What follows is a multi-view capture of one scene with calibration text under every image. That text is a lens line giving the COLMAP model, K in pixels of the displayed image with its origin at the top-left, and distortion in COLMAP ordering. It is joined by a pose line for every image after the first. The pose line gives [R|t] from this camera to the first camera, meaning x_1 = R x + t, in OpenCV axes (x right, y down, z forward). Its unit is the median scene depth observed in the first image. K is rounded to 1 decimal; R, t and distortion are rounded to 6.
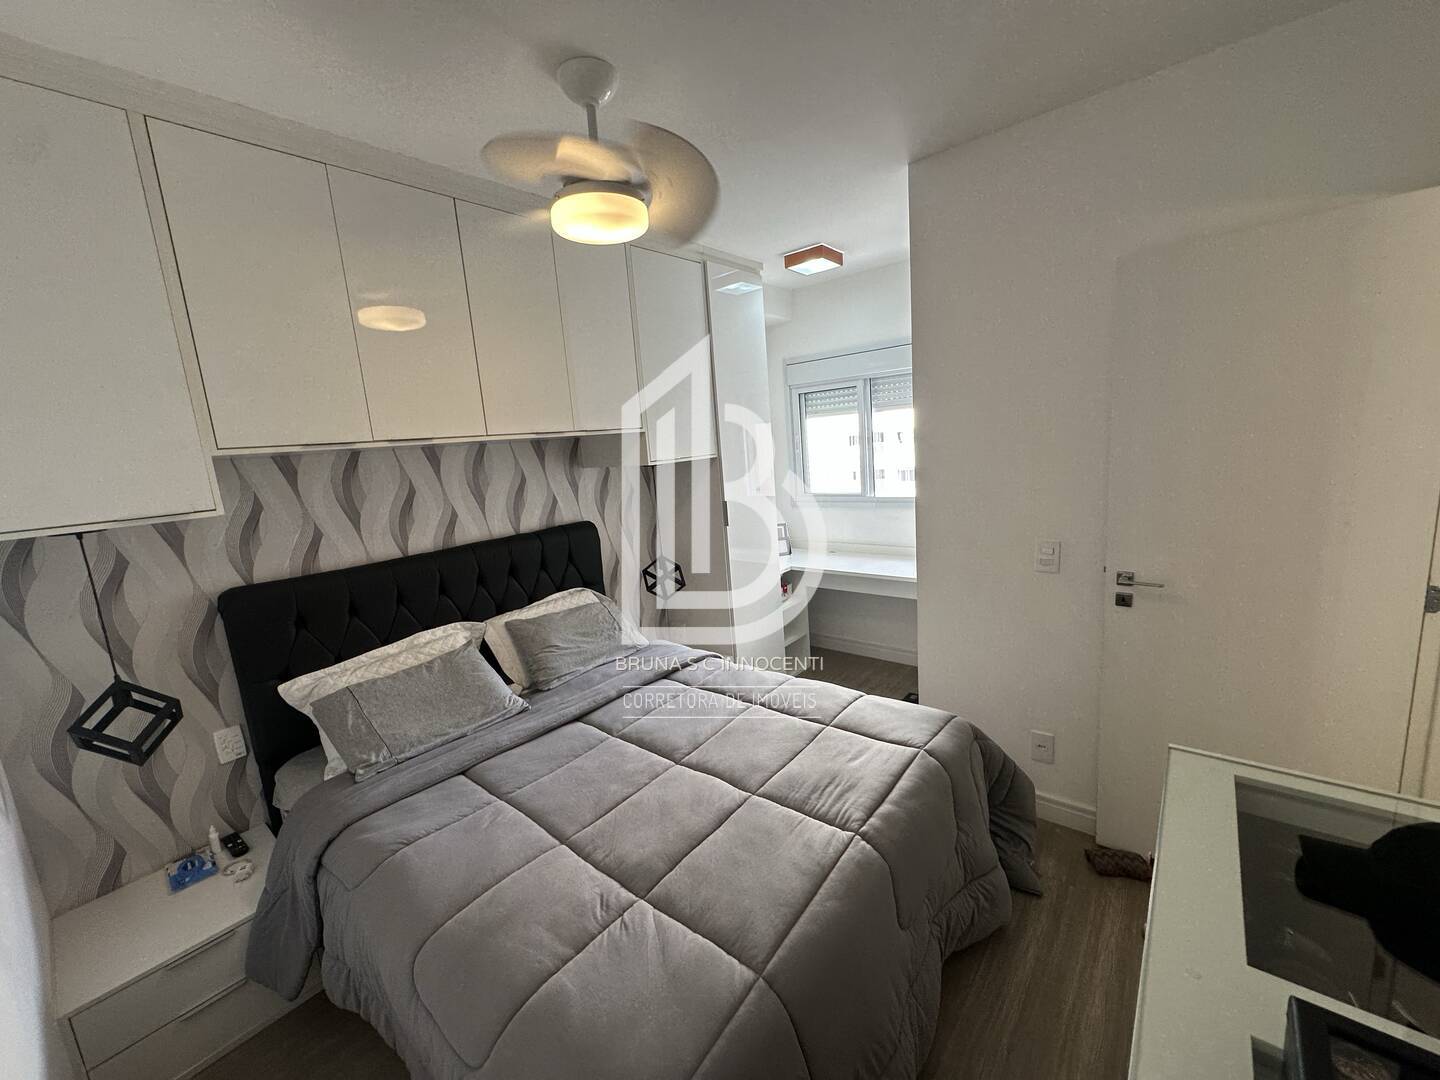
lens RADIAL K [[580.6, 0, 720.6], [0, 580.6, 538.9], [0, 0, 1]] dist [0.003282, 0.000462]
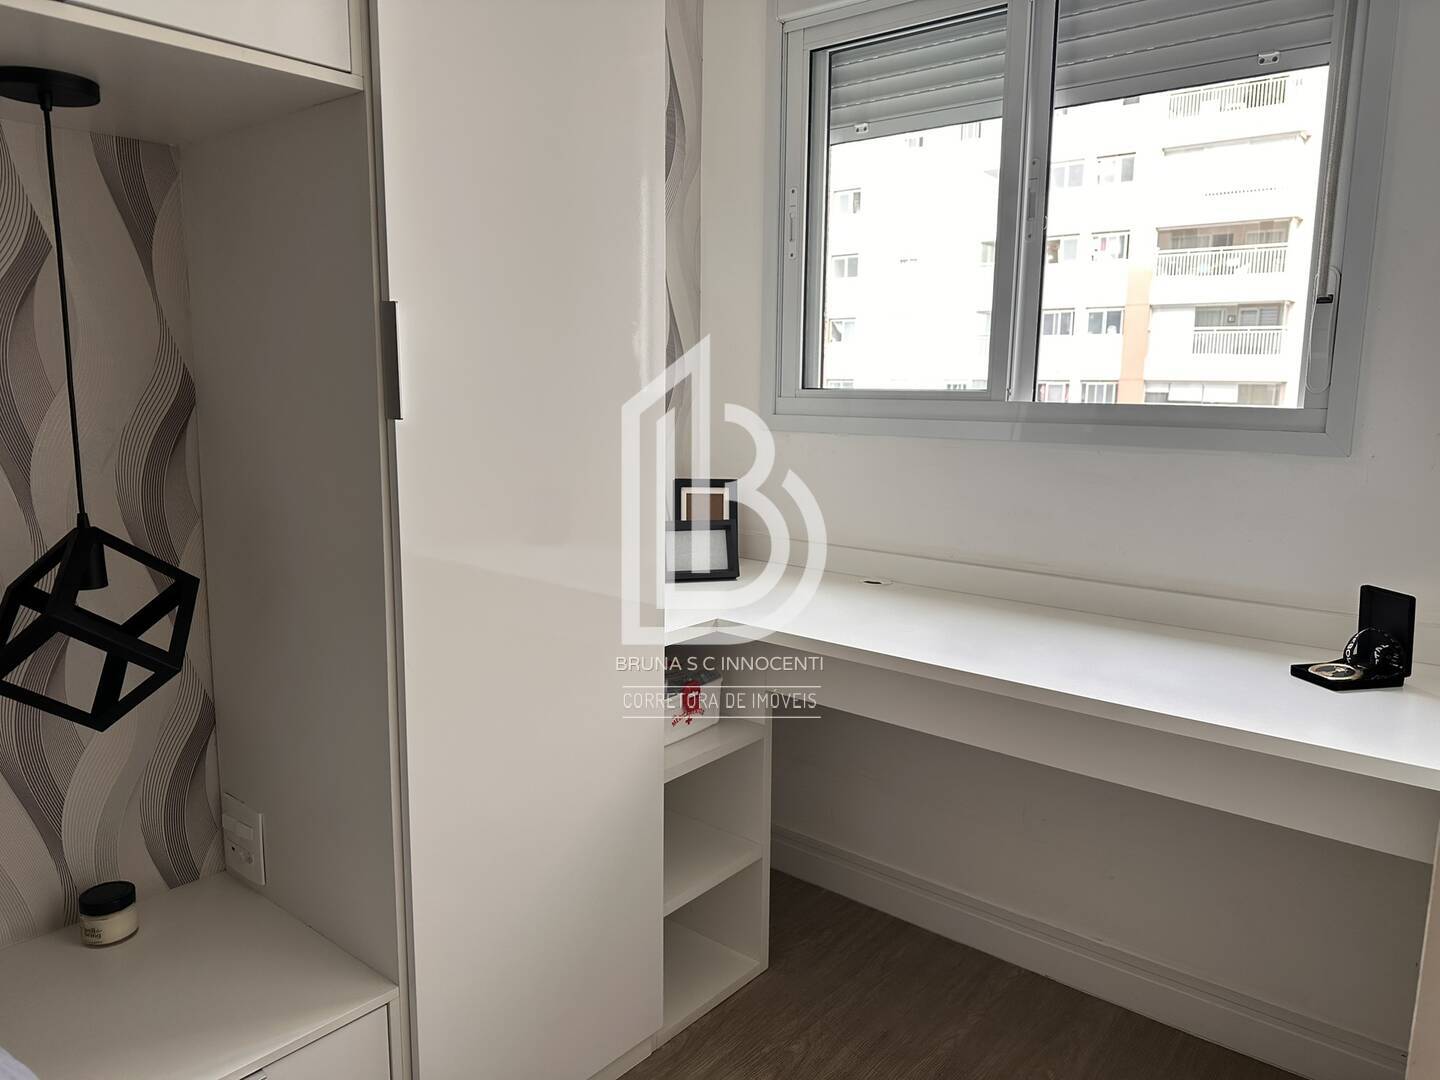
lens RADIAL K [[1018.3, 0, 719.3], [0, 1018.3, 534.6], [0, 0, 1]] dist [0.049273, -0.057319]
pose [[0.995736, 0.090855, 0.015946, 0.145408], [-0.090616, 0.995771, -0.015151, 0.018113], [-0.017255, 0.013641, 0.999758, 0.671162]]
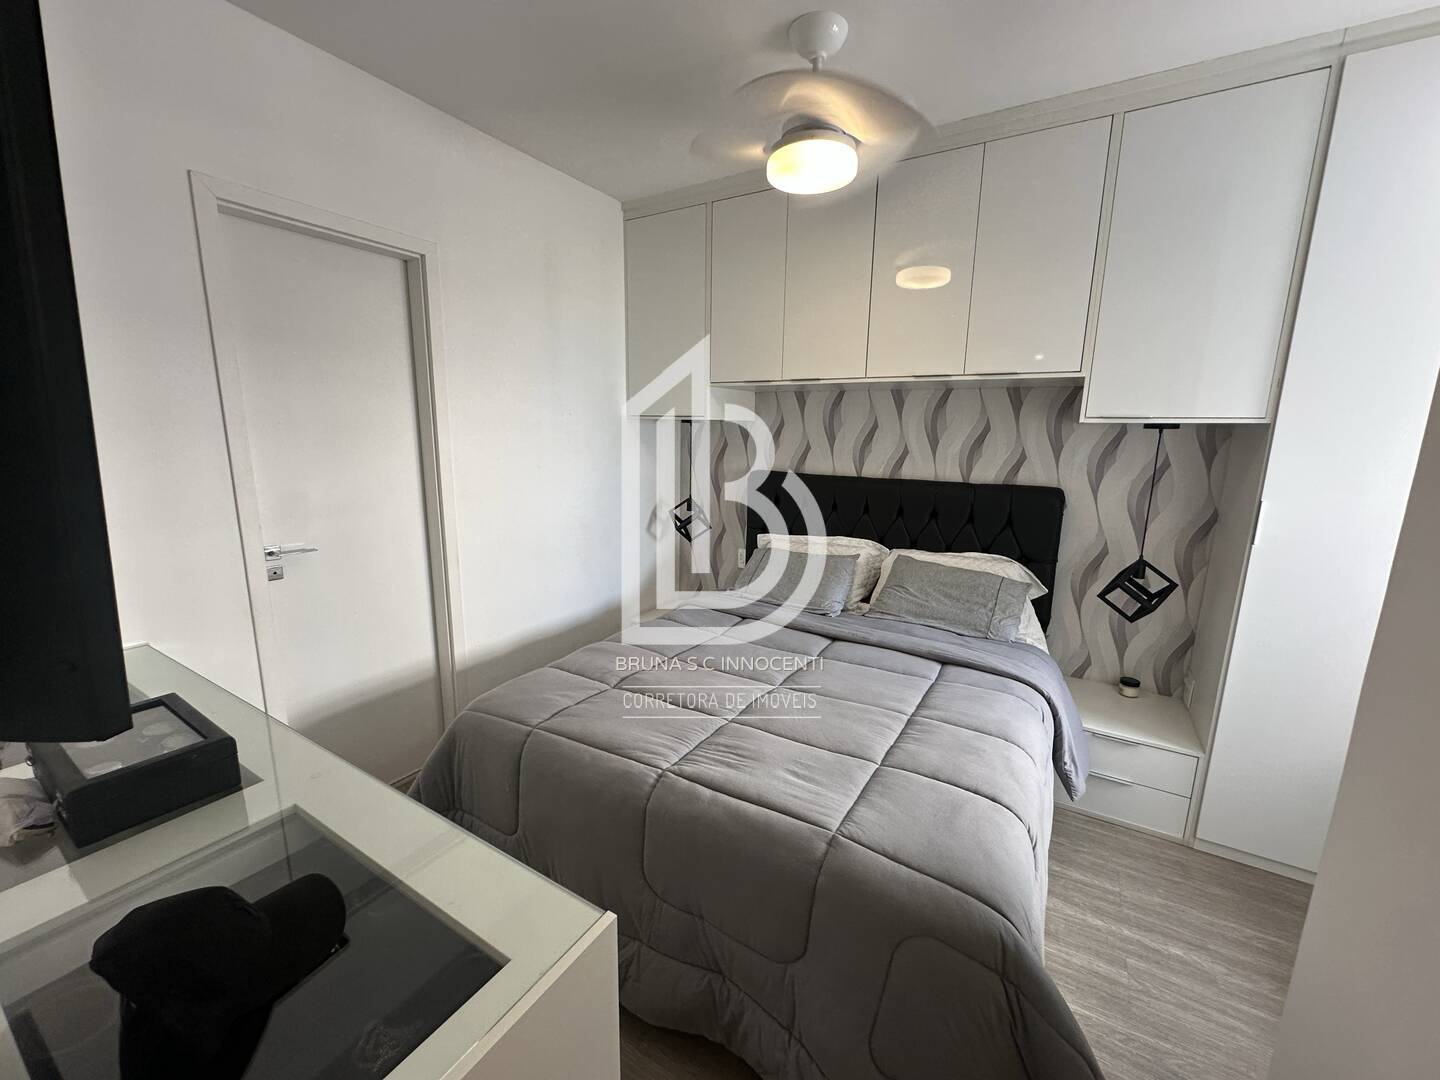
lens RADIAL K [[580.6, 0, 720.6], [0, 580.6, 538.4], [0, 0, 1]] dist [0.003282, 0.000462]
pose [[0.145508, 0.265569, -0.953048, 0.539986], [-0.195964, 0.951951, 0.235344, -0.067565], [0.969755, 0.152518, 0.190559, 0.408615]]
